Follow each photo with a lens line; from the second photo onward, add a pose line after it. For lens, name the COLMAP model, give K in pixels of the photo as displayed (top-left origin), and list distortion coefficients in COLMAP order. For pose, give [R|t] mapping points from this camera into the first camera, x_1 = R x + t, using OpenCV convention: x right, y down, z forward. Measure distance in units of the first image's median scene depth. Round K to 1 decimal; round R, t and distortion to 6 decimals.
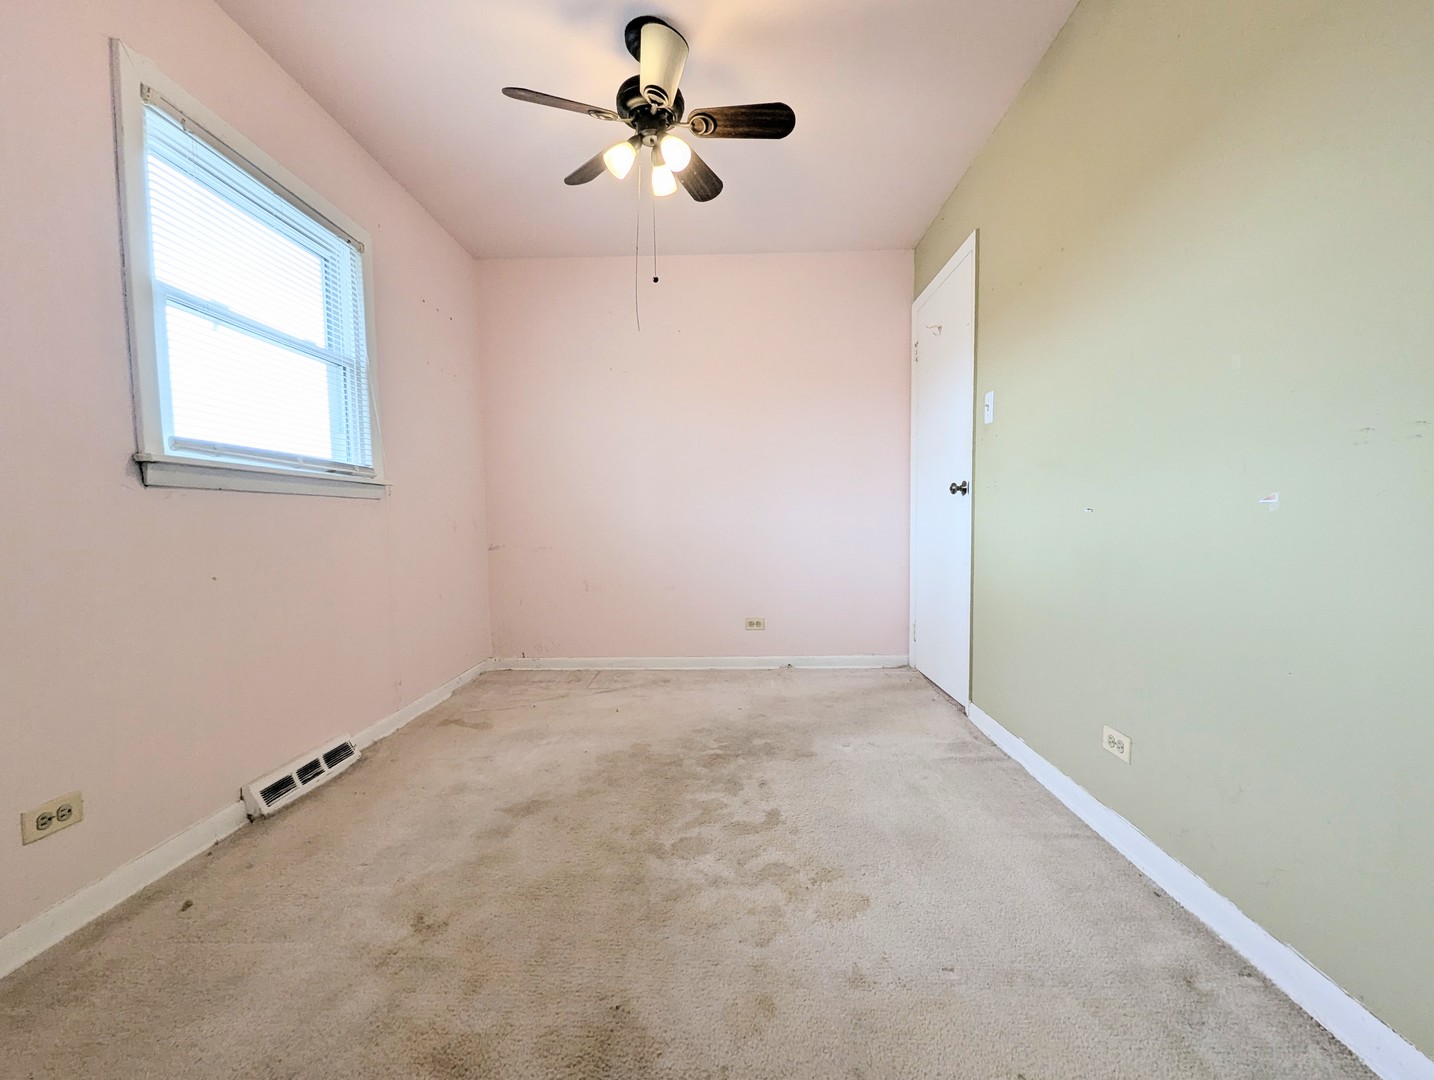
lens RADIAL K [[588.4, 0, 722.2], [0, 588.4, 550.0], [0, 0, 1]] dist [0.001069, 0.000122]
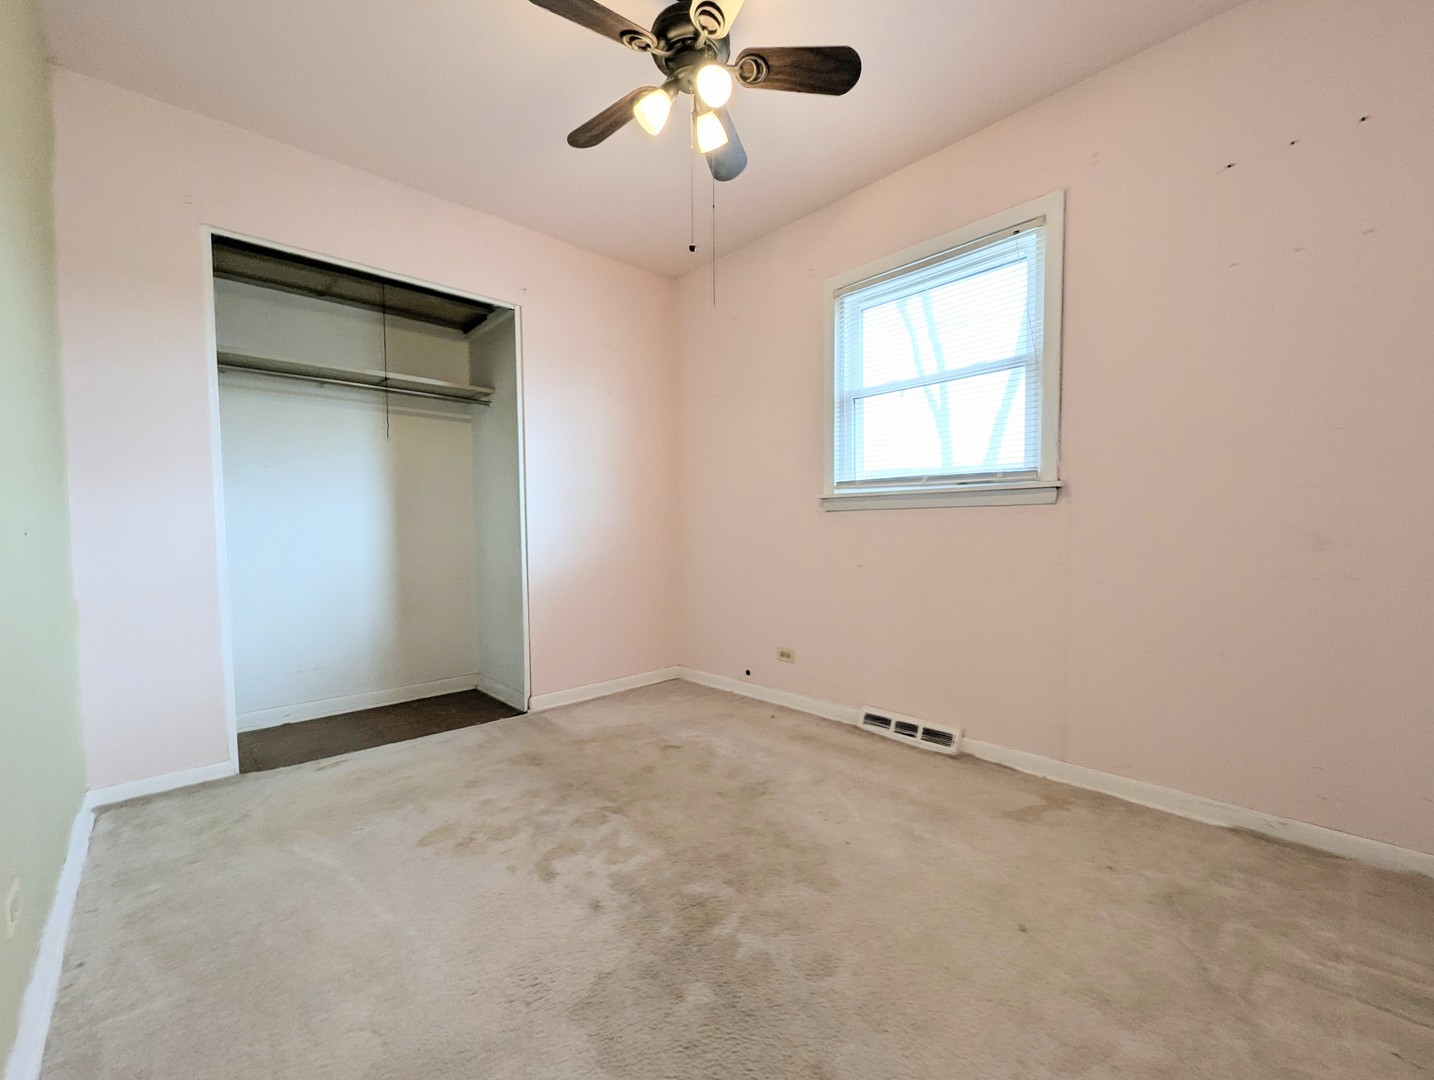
lens RADIAL K [[590.4, 0, 724.0], [0, 590.4, 559.8], [0, 0, 1]] dist [-0.013107, -0.000097]
pose [[-0.709753, 0.055863, -0.702232, 0.438451], [-0.017284, 0.995170, 0.096635, -0.098333], [0.704238, 0.080724, -0.705360, 1.576178]]
